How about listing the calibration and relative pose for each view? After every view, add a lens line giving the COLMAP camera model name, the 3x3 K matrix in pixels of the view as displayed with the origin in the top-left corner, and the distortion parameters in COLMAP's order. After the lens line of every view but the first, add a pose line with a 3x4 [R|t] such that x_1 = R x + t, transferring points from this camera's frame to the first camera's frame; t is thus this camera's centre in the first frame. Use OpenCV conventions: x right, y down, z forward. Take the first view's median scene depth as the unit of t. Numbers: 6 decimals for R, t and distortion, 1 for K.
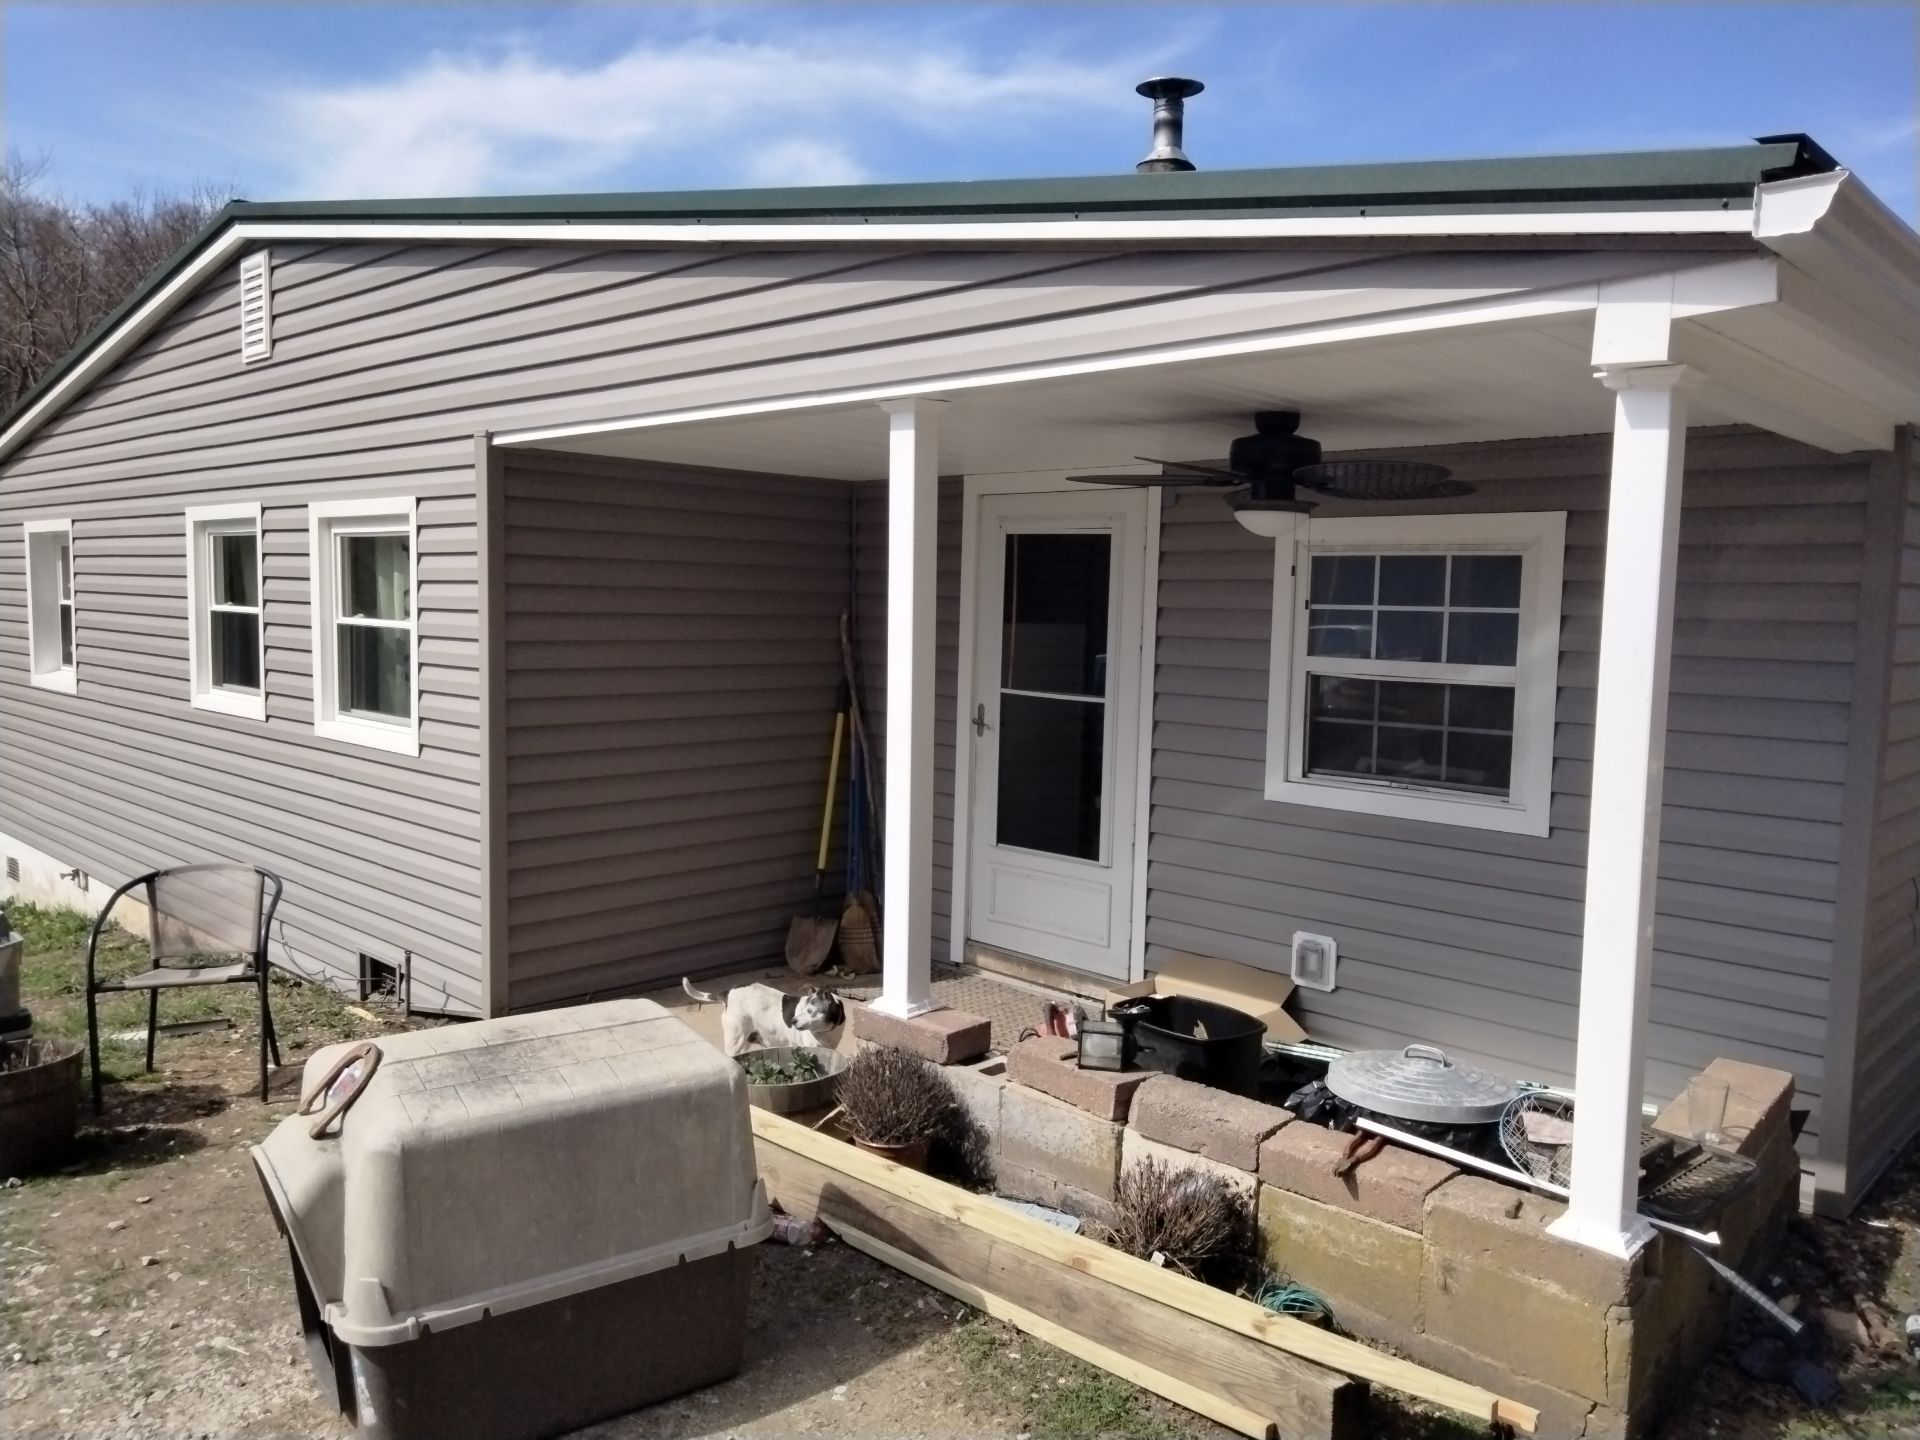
lens RADIAL K [[1423.8, 0, 960.0], [0, 1423.8, 720.0], [0, 0, 1]] dist [0.030057, -0.024759]
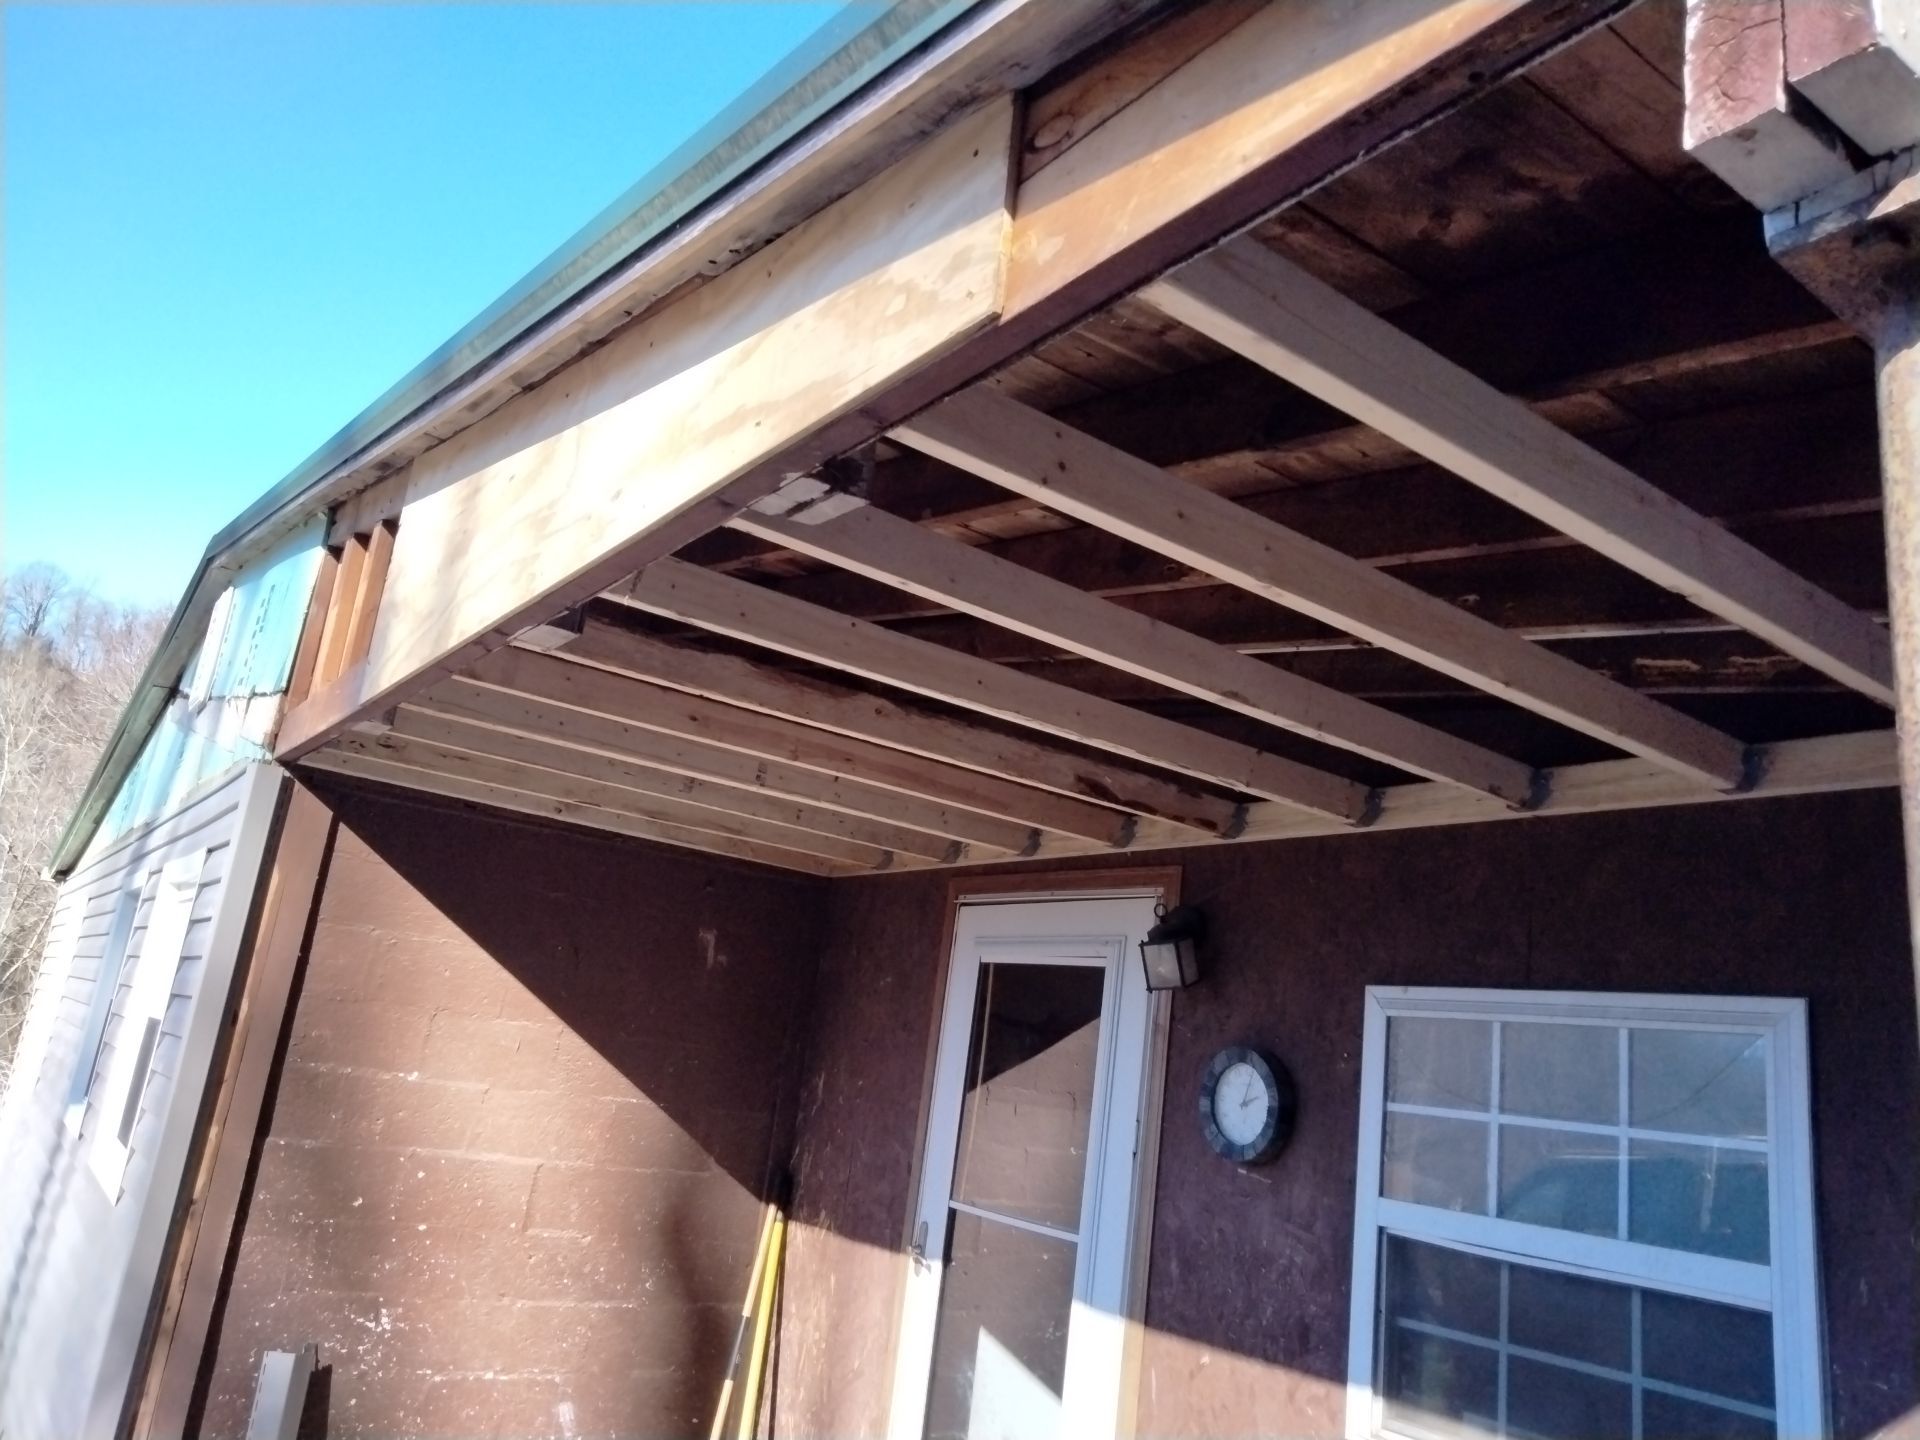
lens RADIAL K [[1423.8, 0, 960.0], [0, 1423.8, 720.0], [0, 0, 1]] dist [0.030057, -0.024759]
pose [[0.974899, 0.045368, -0.217975, 0.215680], [-0.116575, 0.938109, -0.326131, -0.020406], [0.189688, 0.343356, 0.919851, 0.430751]]
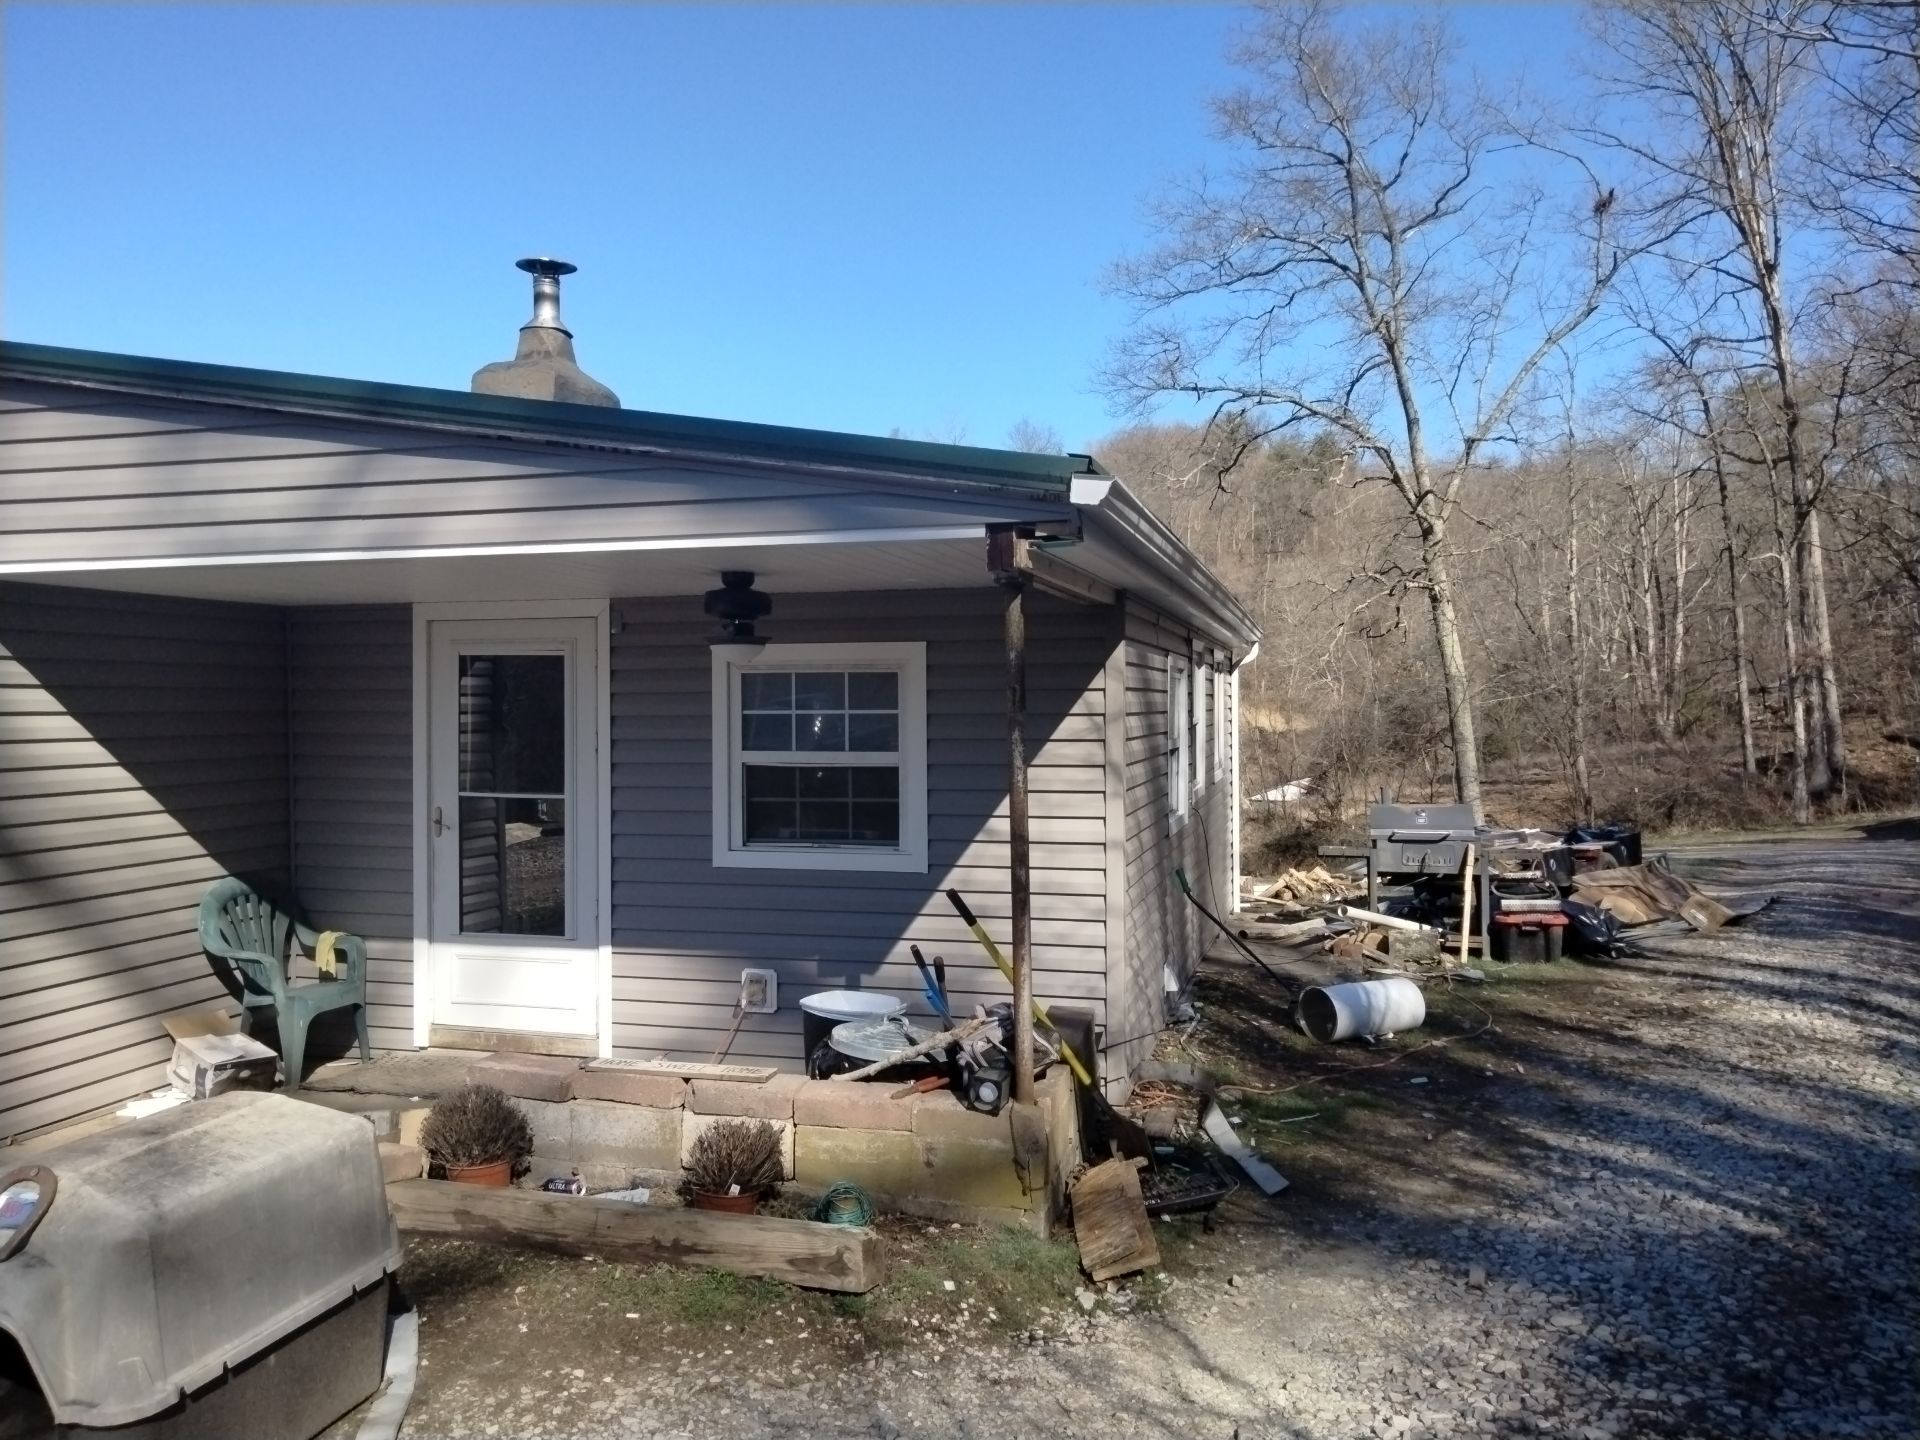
lens RADIAL K [[1423.8, 0, 960.0], [0, 1423.8, 720.0], [0, 0, 1]] dist [0.030057, -0.024759]
pose [[0.878205, -0.032201, 0.477199, -0.209713], [0.065423, 0.996440, -0.053162, 0.008713], [-0.473788, 0.077907, 0.877186, -0.231631]]
